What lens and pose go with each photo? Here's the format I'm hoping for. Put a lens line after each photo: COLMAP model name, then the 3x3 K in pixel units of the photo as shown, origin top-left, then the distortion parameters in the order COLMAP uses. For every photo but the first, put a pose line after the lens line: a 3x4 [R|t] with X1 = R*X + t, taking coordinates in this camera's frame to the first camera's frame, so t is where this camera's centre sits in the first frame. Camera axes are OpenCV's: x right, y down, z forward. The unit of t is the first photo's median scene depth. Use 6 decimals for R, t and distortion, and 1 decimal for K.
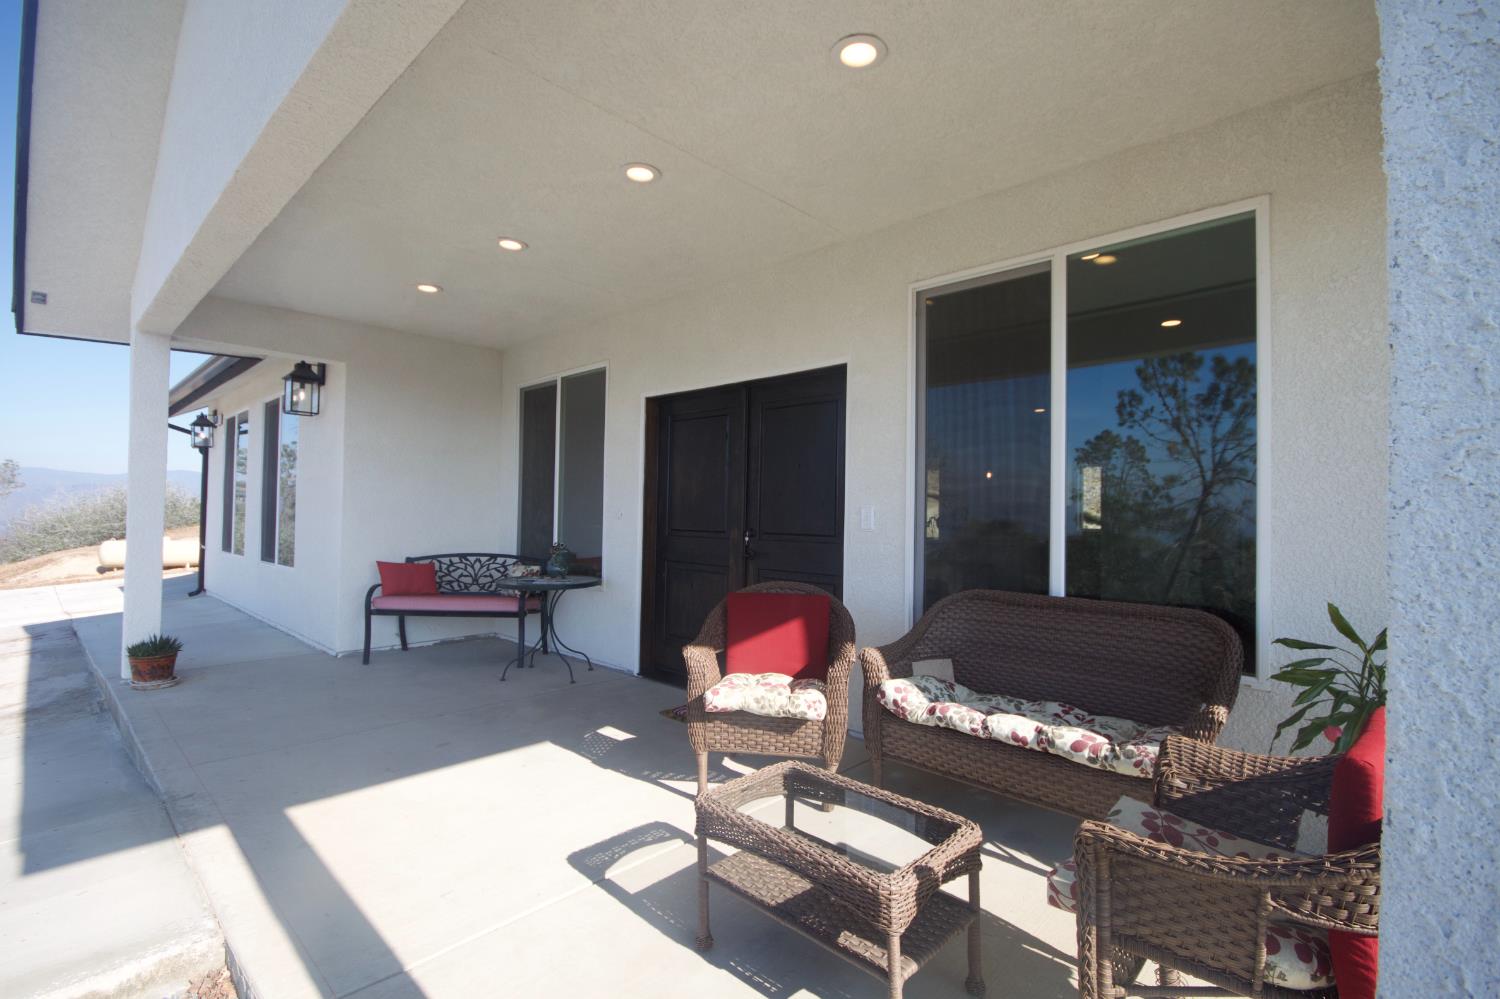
lens RADIAL K [[728.7, 0, 750.0], [0, 728.7, 499.5], [0, 0, 1]] dist [-0.000332, -0.000006]
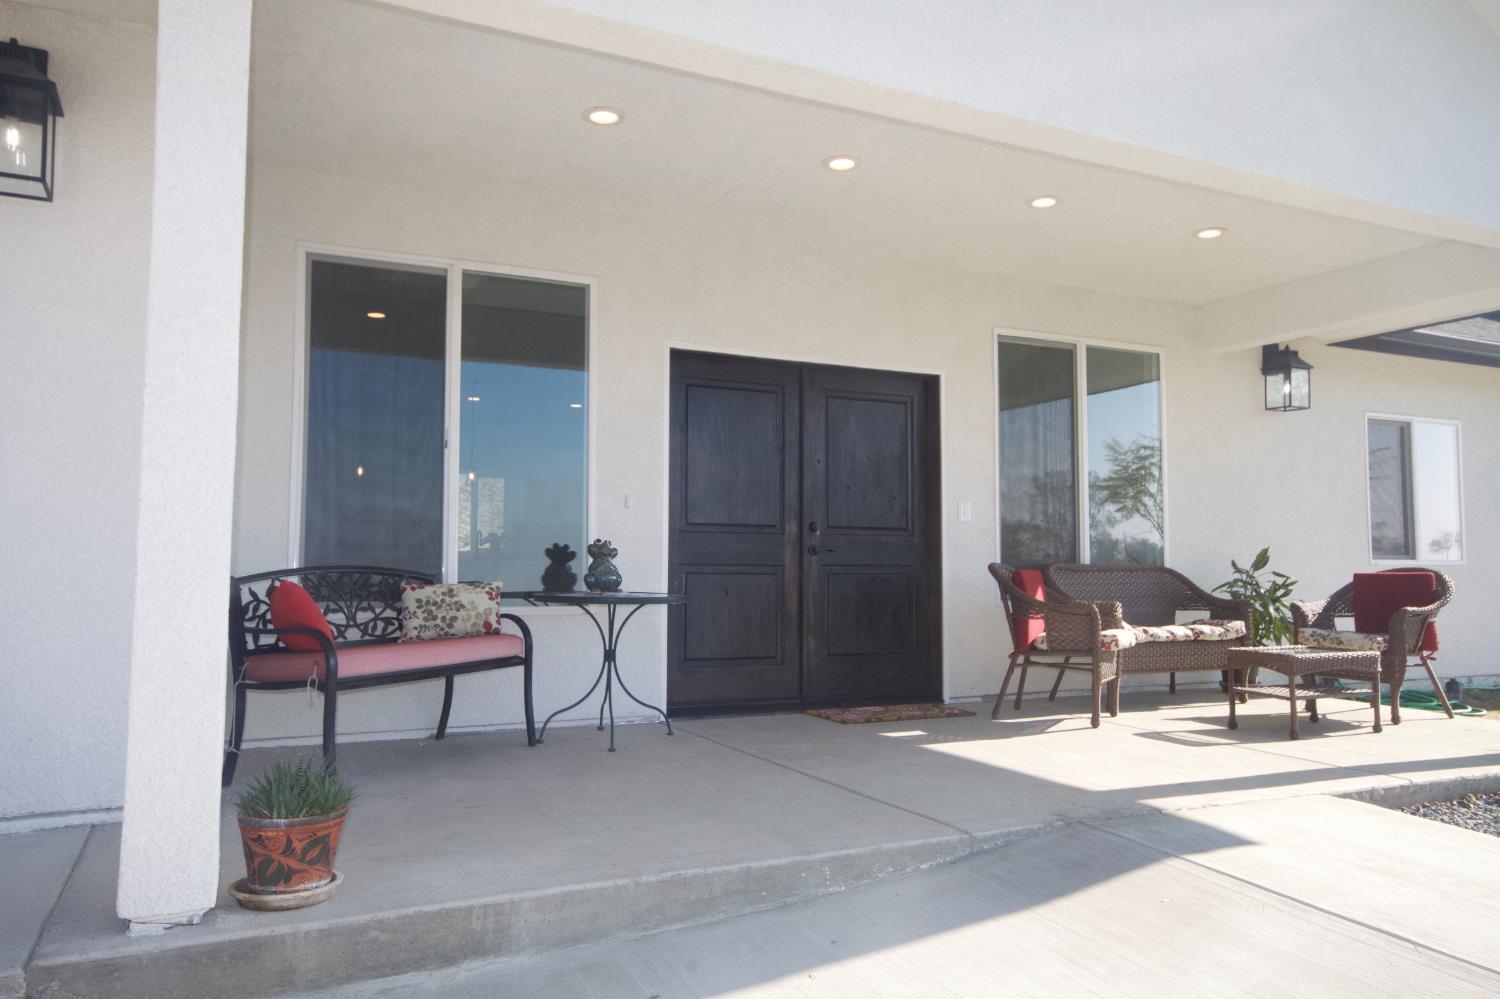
lens RADIAL K [[1077.6, 0, 750.0], [0, 1077.6, 499.5], [0, 0, 1]] dist [0.003560, 0.000456]
pose [[0.308659, 0.043526, 0.950176, -1.168916], [-0.020421, 0.999025, -0.039130, 0.059320], [-0.950953, -0.007326, 0.309247, 0.575627]]
